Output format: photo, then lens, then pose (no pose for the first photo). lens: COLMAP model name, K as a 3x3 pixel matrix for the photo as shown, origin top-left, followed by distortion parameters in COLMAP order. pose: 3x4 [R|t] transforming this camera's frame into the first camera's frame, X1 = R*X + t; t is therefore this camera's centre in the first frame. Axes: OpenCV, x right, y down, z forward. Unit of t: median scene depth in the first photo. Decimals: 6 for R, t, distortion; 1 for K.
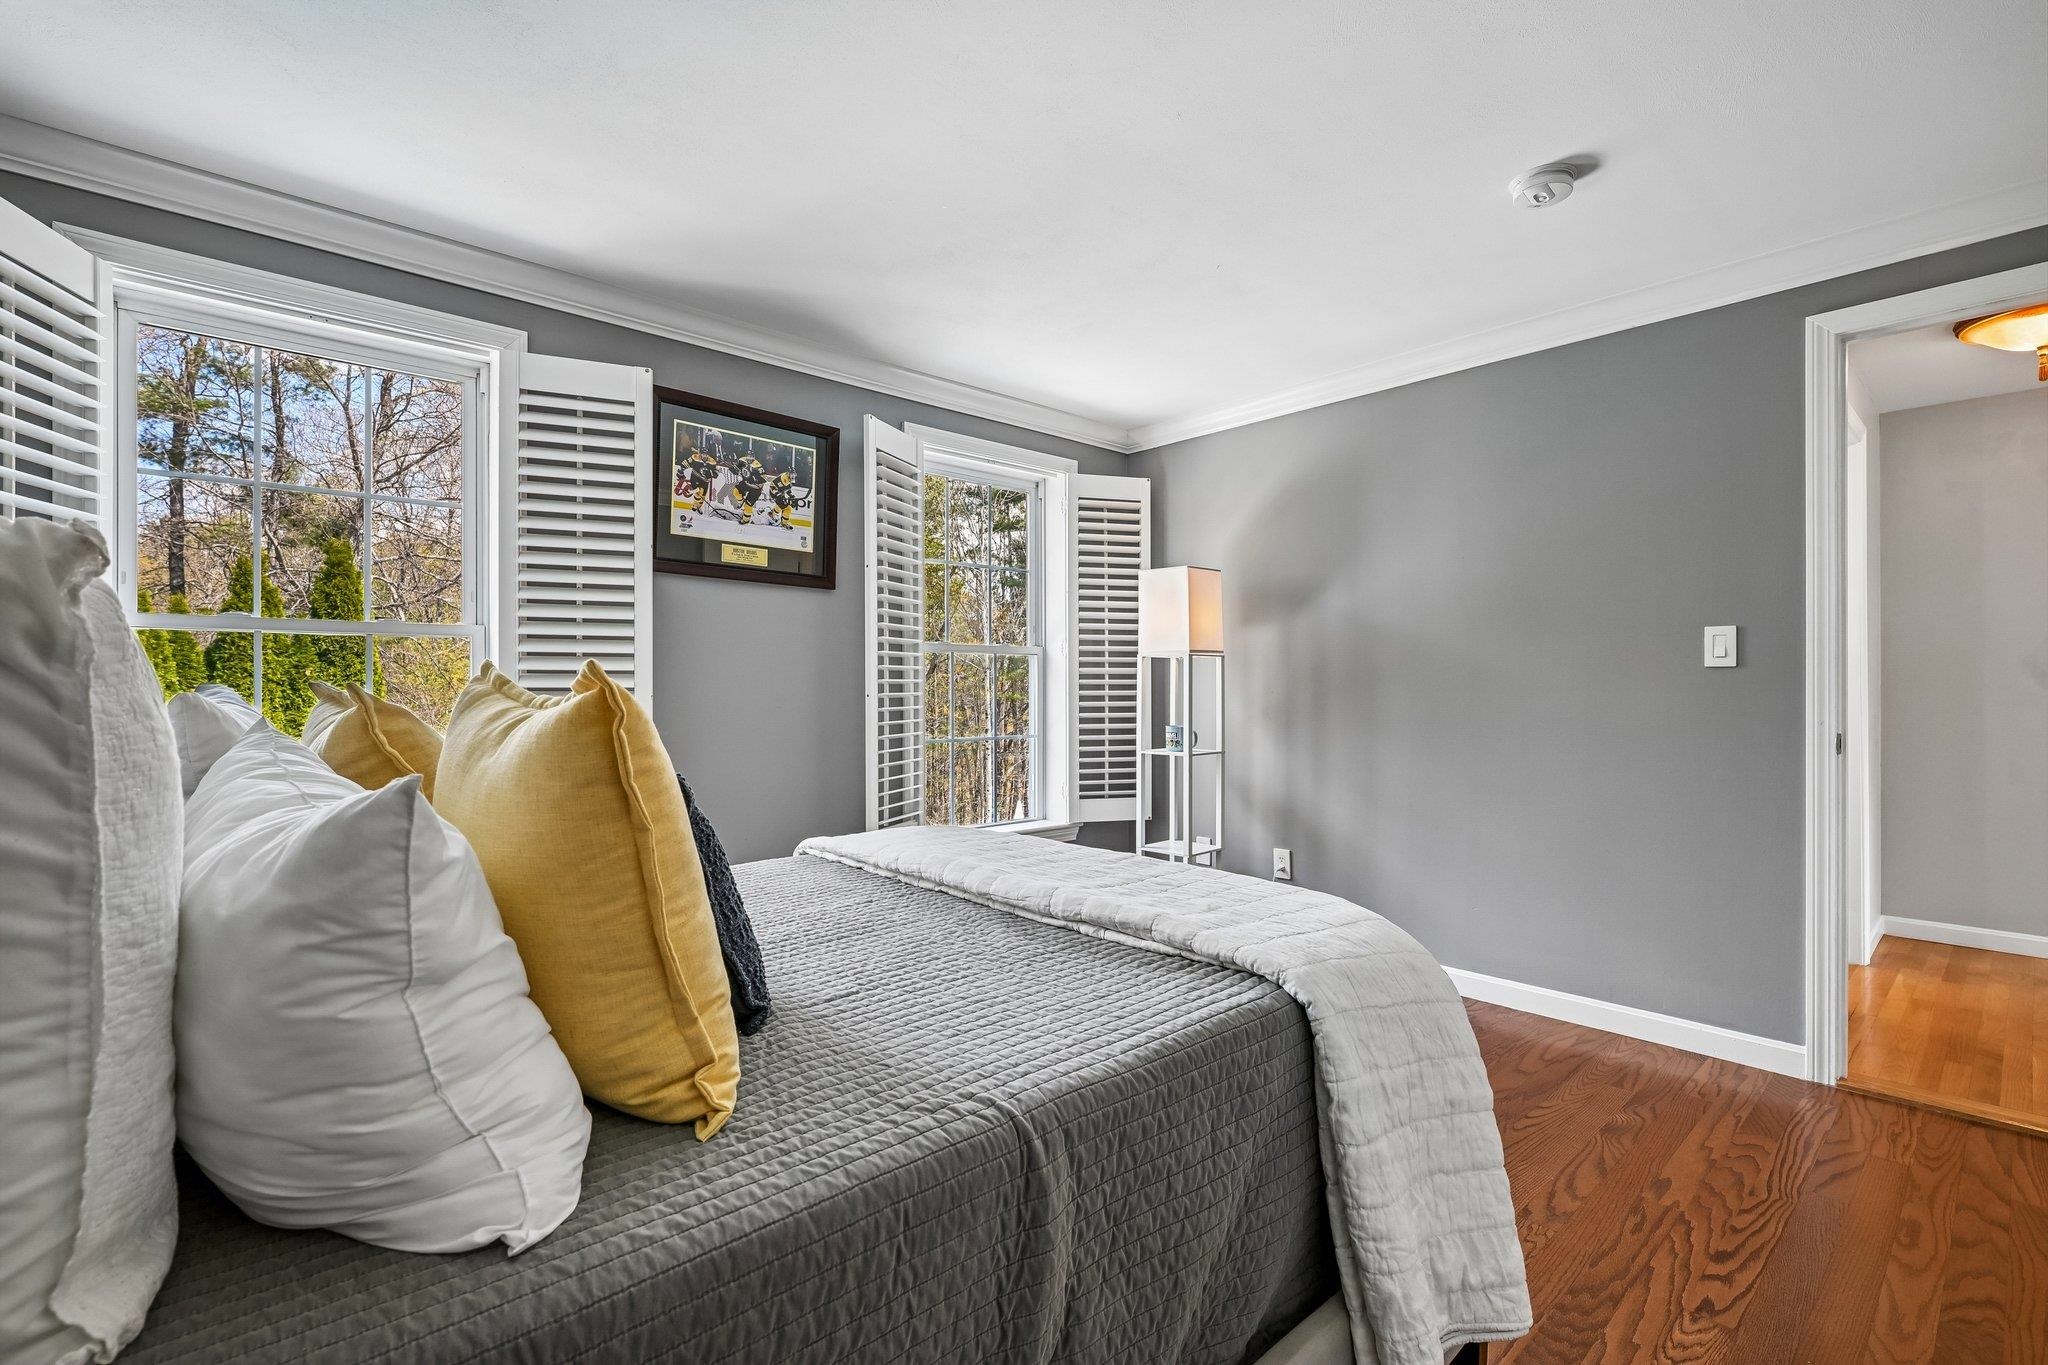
lens RADIAL K [[916.2, 0, 1017.5], [0, 916.2, 688.5], [0, 0, 1]] dist [0.002125, -0.000882]
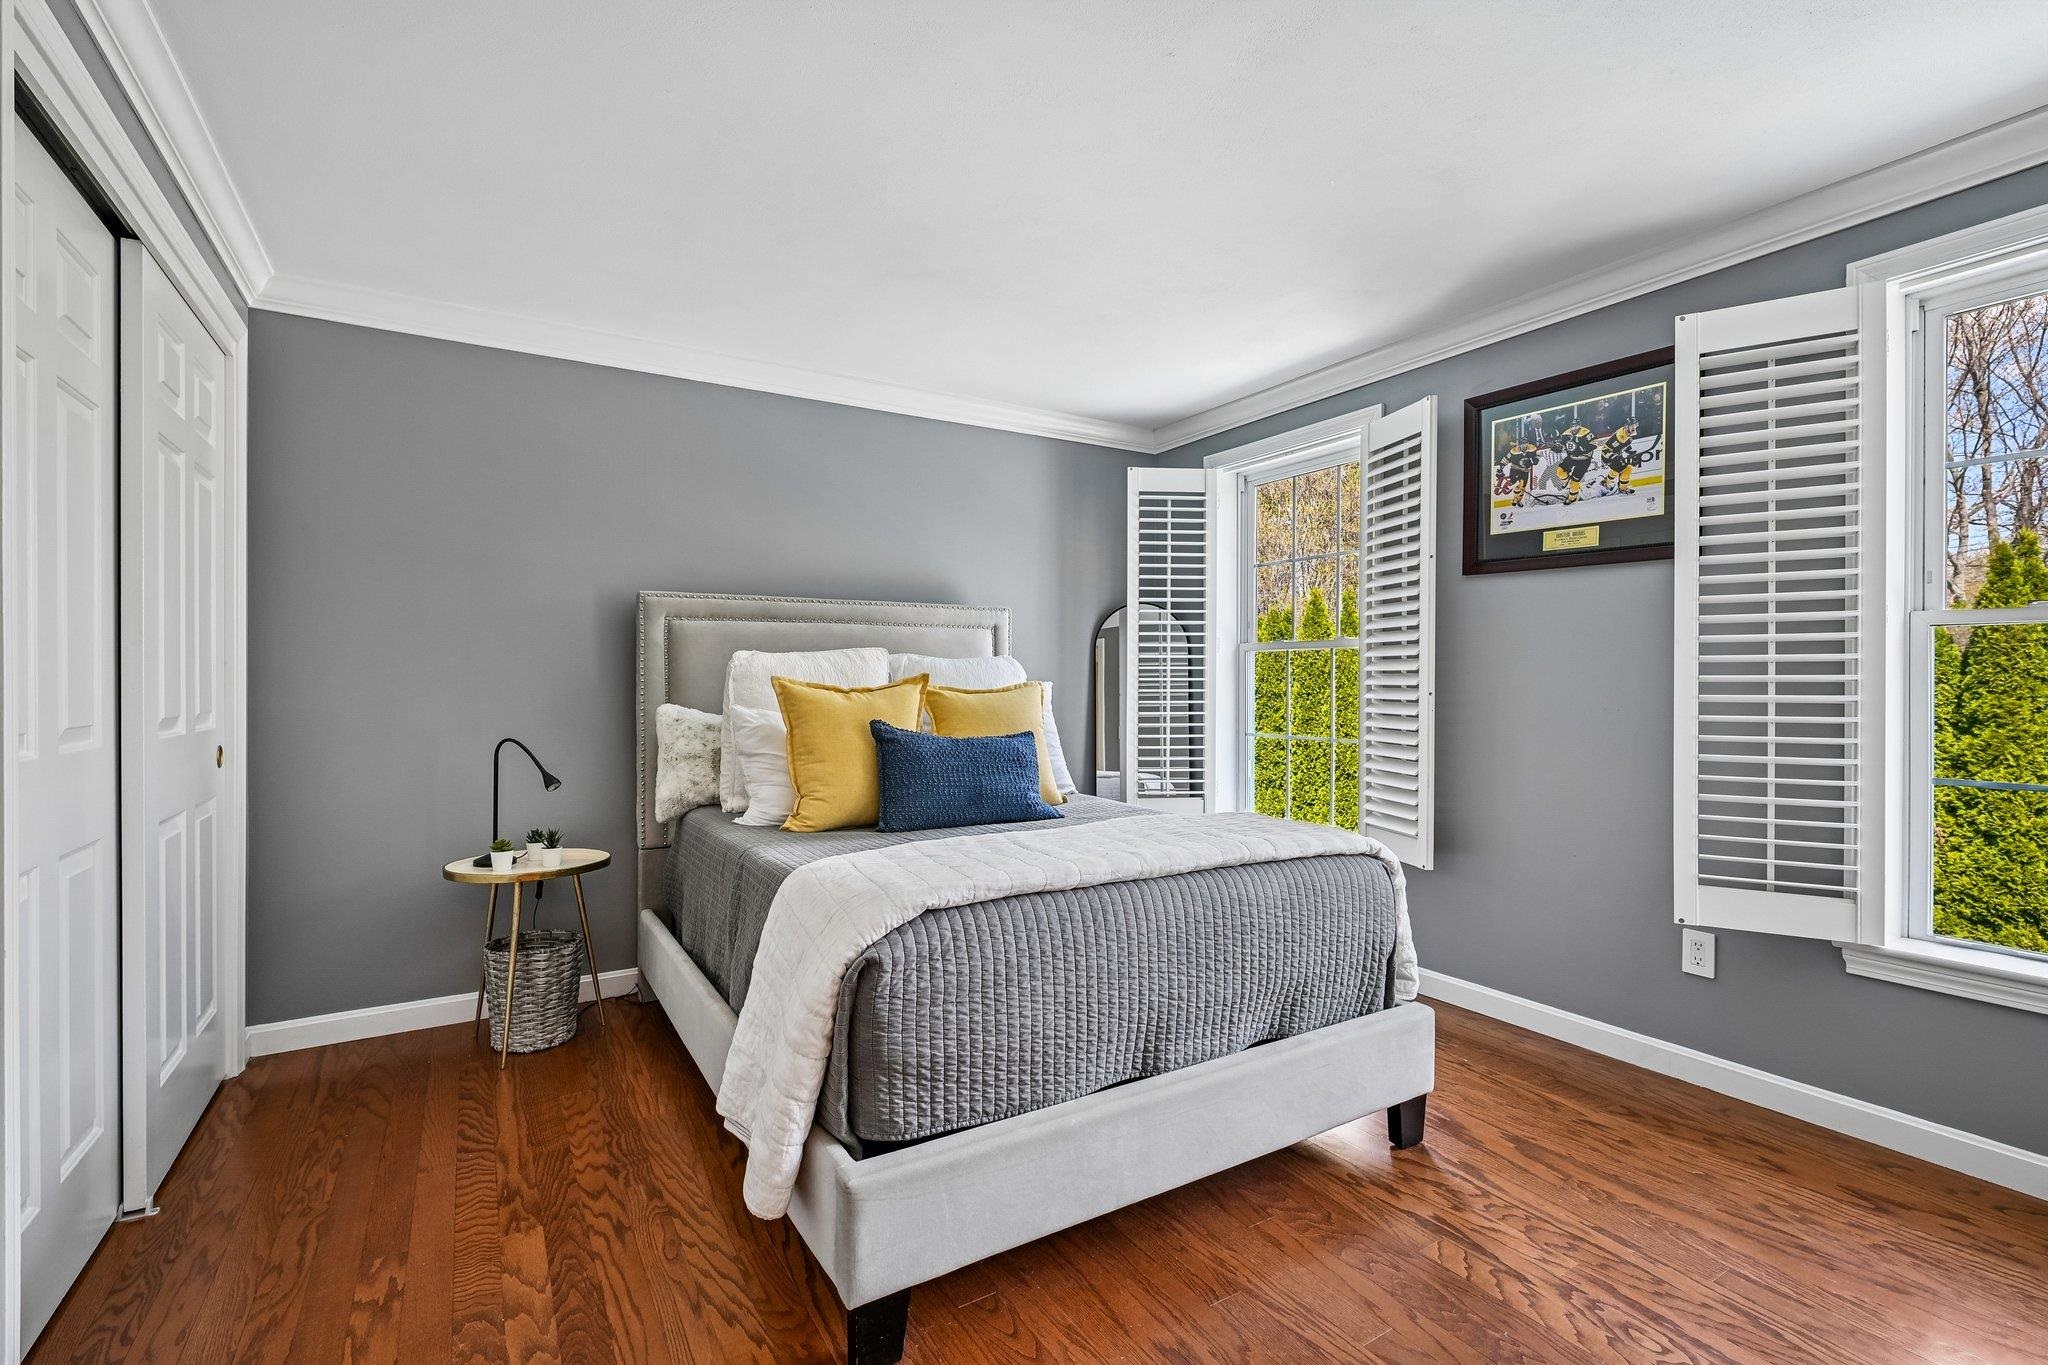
lens RADIAL K [[916.2, 0, 1019.6], [0, 916.2, 685.4], [0, 0, 1]] dist [0.002125, -0.000882]
pose [[-0.164389, 0.002905, -0.986391, 0.688931], [-0.002234, 0.999992, 0.003318, -0.003869], [0.986393, 0.002749, -0.164381, 0.629852]]
